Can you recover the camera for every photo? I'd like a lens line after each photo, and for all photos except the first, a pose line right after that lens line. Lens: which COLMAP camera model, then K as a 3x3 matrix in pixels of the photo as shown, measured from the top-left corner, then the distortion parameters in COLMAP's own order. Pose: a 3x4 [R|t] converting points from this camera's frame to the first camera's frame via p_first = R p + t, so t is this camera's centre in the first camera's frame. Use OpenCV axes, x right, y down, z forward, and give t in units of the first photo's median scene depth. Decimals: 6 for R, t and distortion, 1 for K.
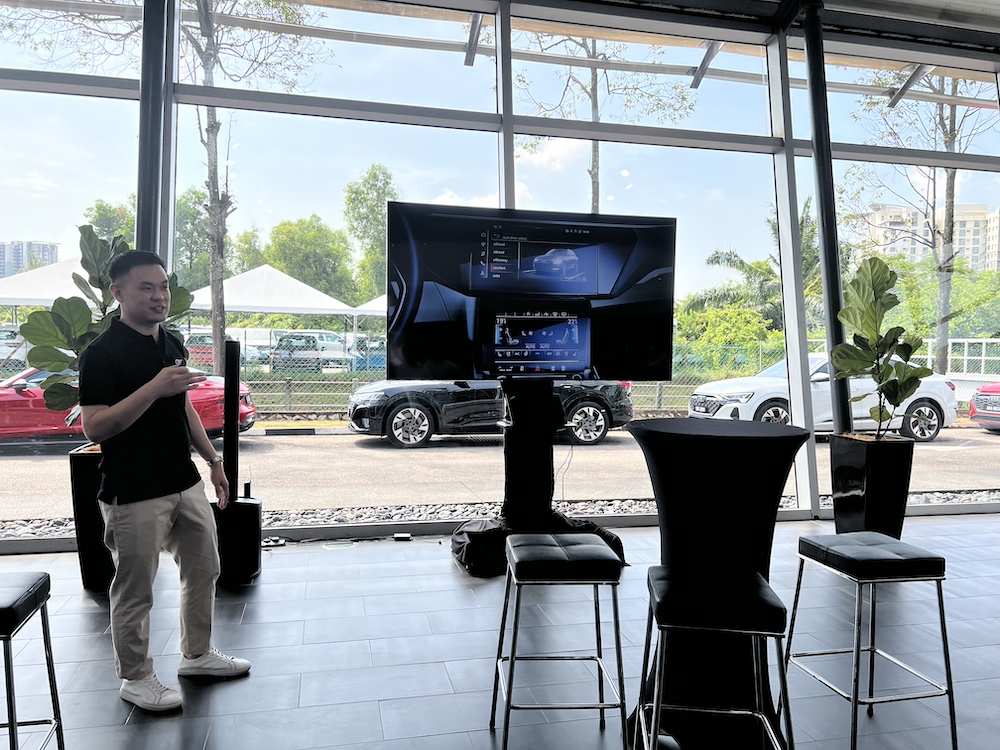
lens RADIAL K [[746.3, 0, 500.0], [0, 746.3, 375.0], [0, 0, 1]] dist [-0.003160, -0.004055]
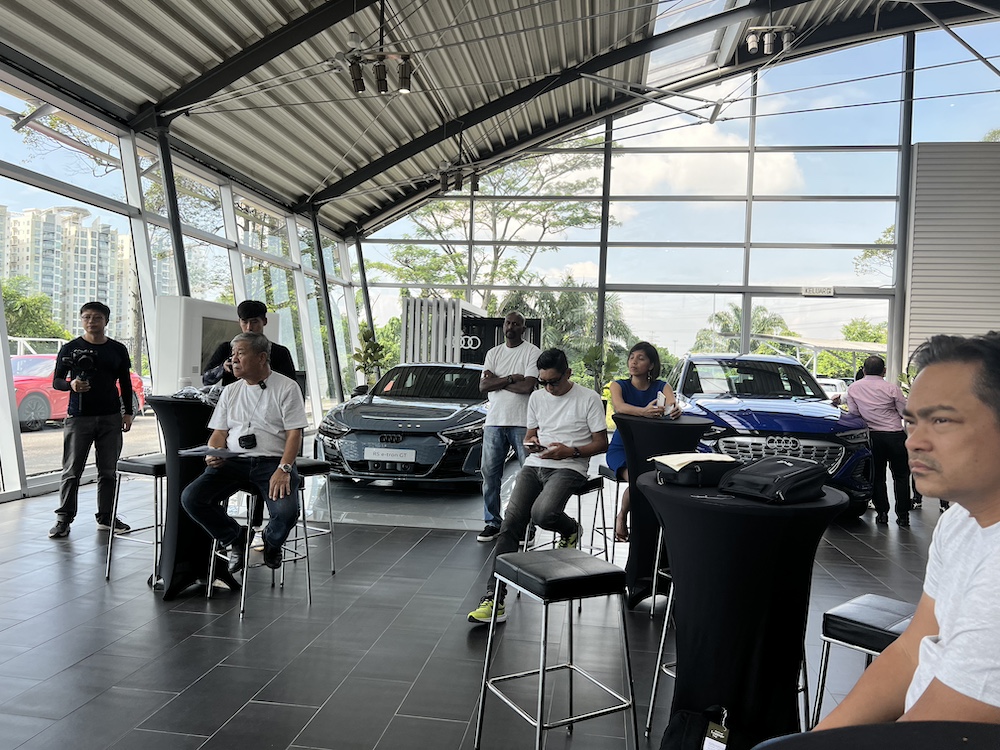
lens RADIAL K [[746.3, 0, 500.0], [0, 746.3, 375.0], [0, 0, 1]] dist [-0.003160, -0.004055]
pose [[0.360320, -0.013685, 0.932728, -0.380282], [0.012554, 0.999873, 0.009821, 0.002335], [-0.932744, 0.008171, 0.360446, -0.098087]]
